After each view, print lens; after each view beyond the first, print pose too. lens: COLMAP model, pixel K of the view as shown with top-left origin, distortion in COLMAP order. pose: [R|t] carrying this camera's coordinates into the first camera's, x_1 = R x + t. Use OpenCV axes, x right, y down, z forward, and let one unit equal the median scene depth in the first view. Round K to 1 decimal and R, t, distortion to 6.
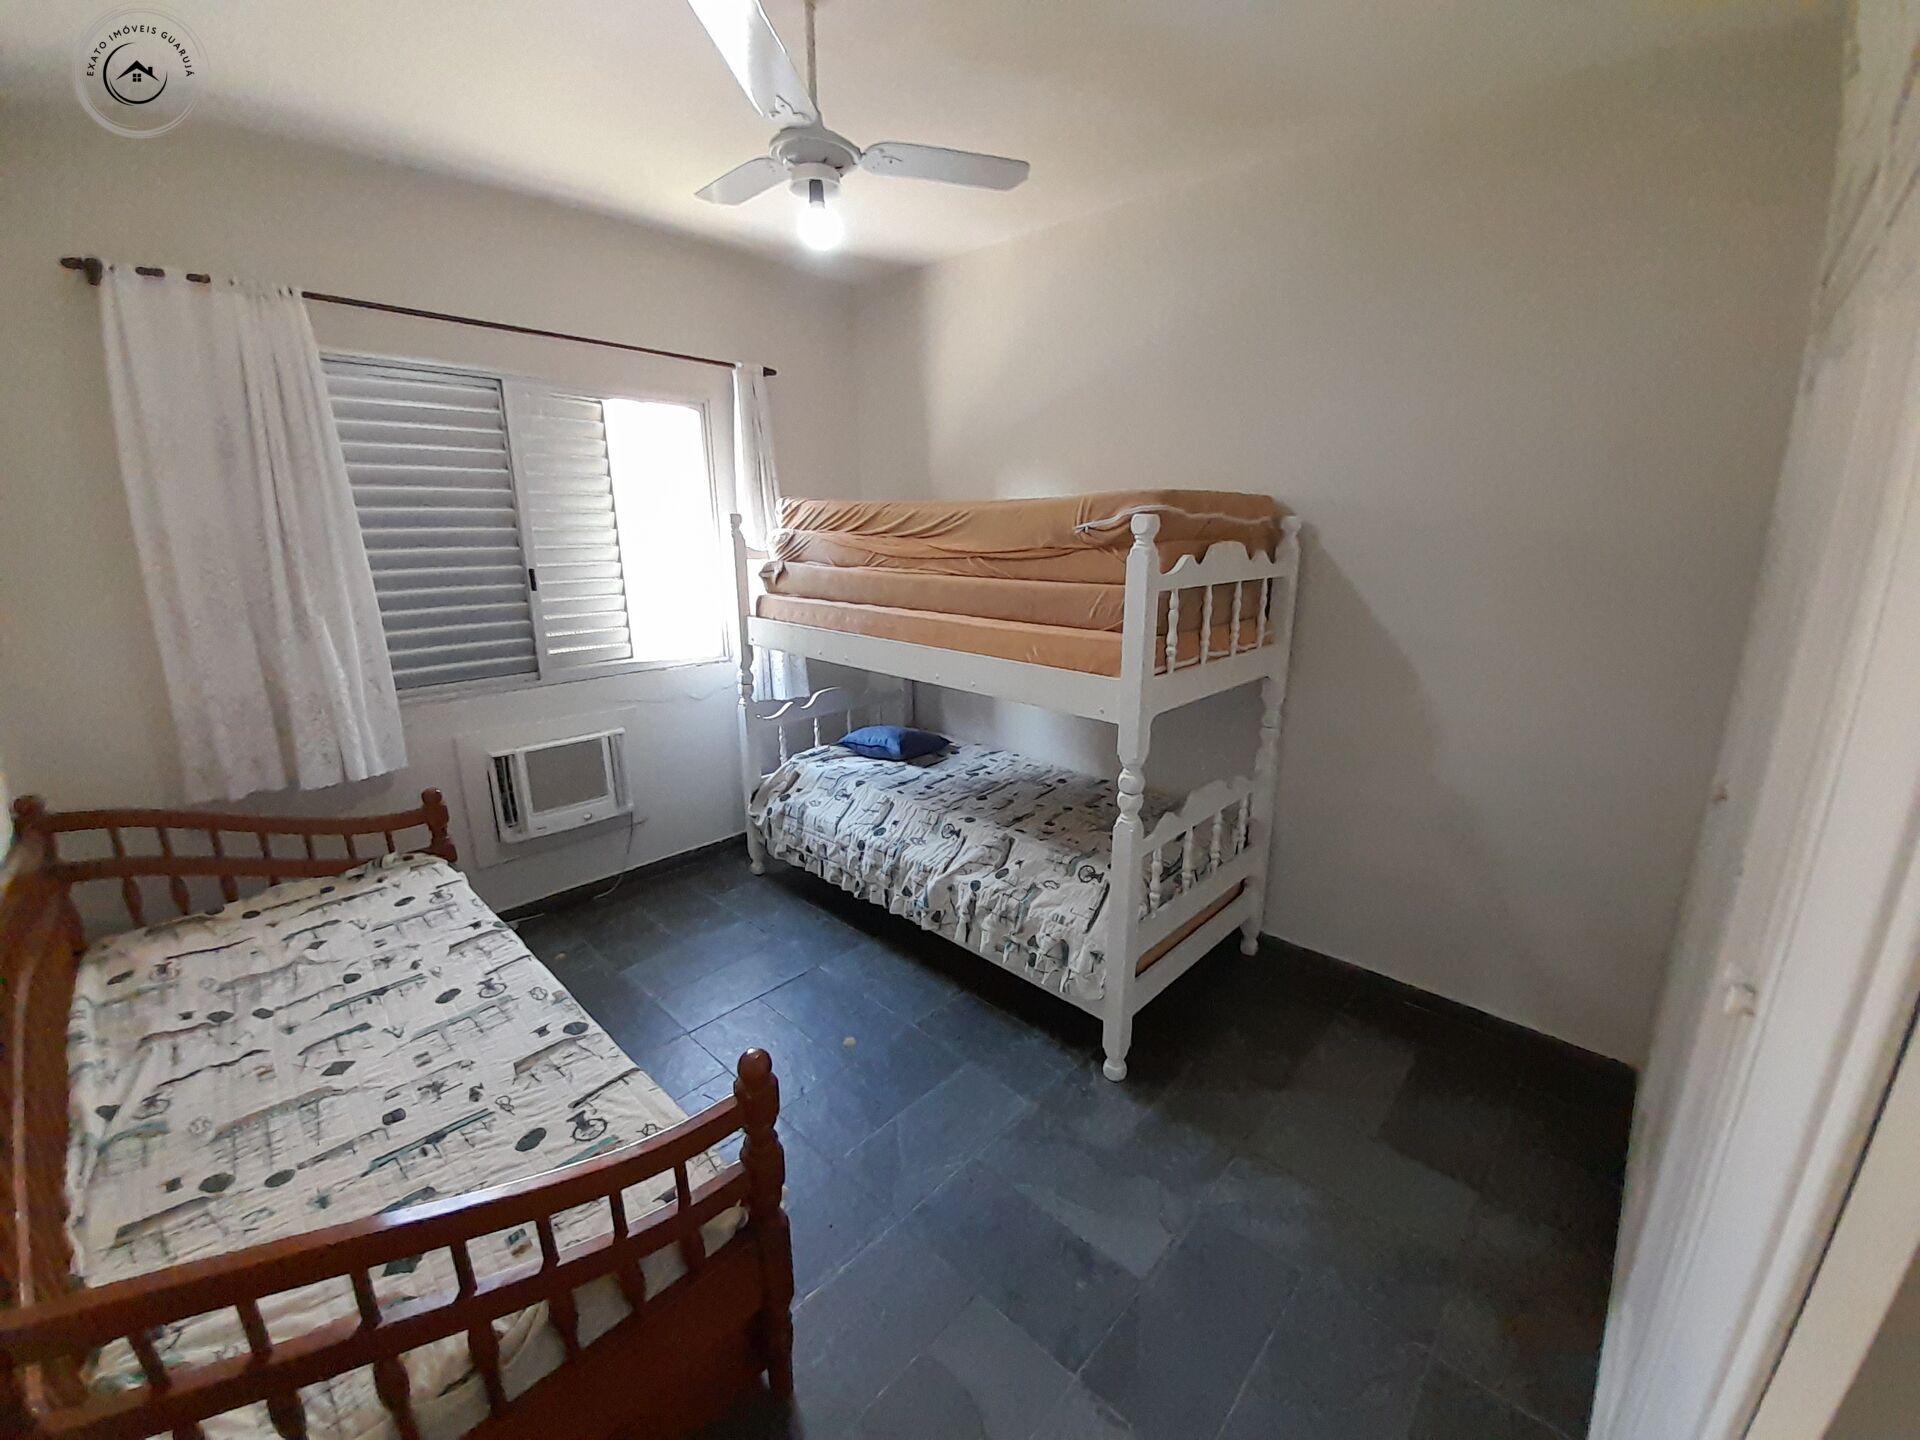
lens RADIAL K [[761.7, 0, 988.8], [0, 761.7, 713.2], [0, 0, 1]] dist [0.002930, -0.011328]
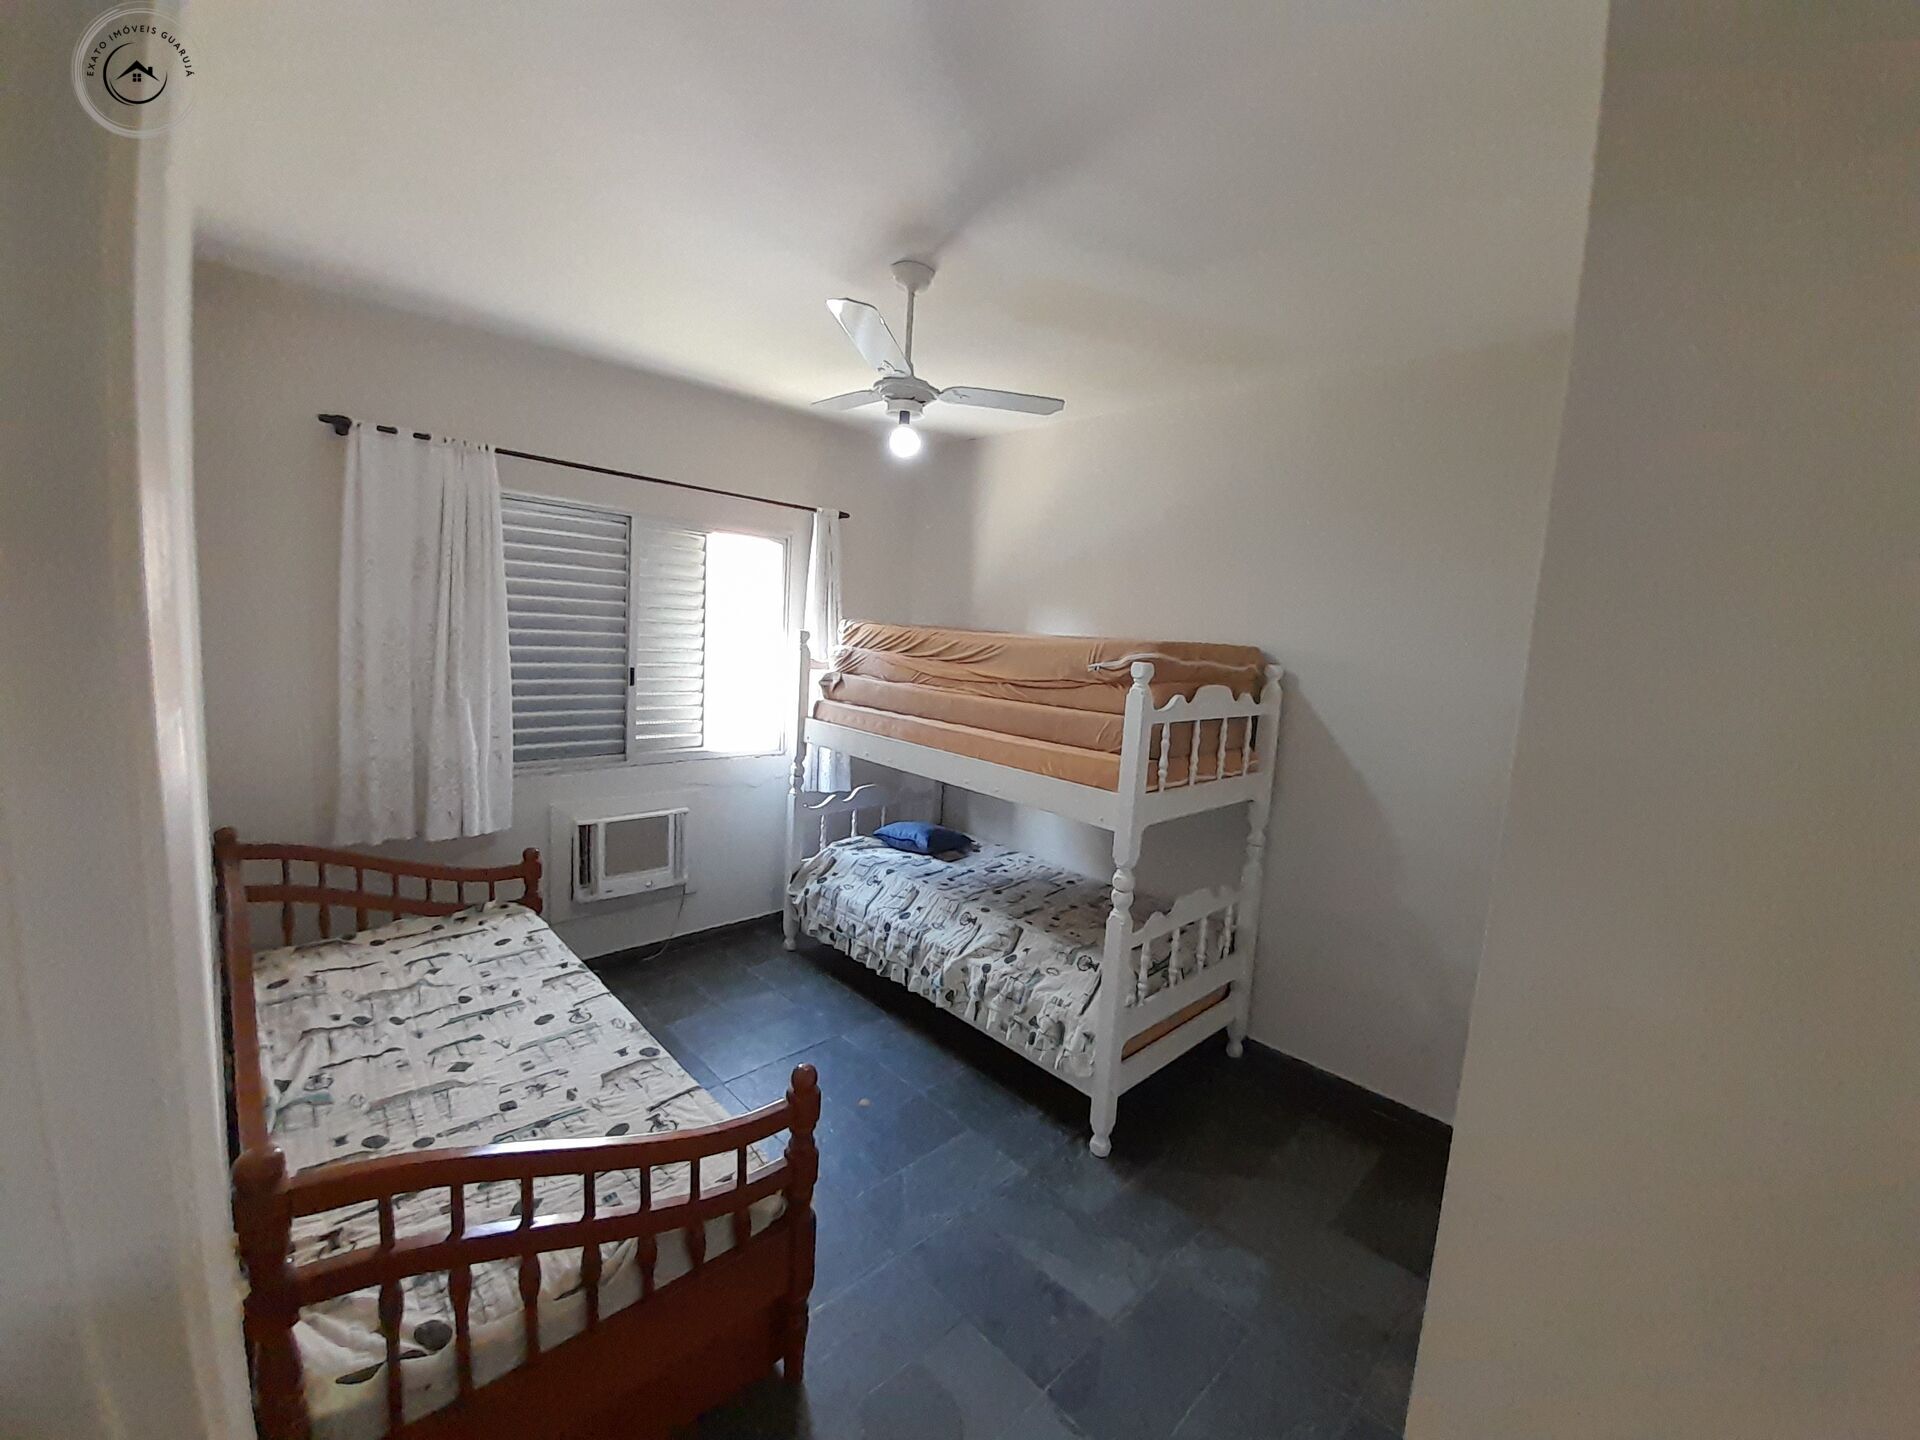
lens RADIAL K [[761.7, 0, 993.9], [0, 761.7, 714.0], [0, 0, 1]] dist [0.002930, -0.011328]
pose [[0.997437, 0.063438, -0.033086, 0.007698], [-0.067376, 0.988417, -0.135984, 0.007138], [0.024077, 0.137865, 0.990158, -0.194619]]
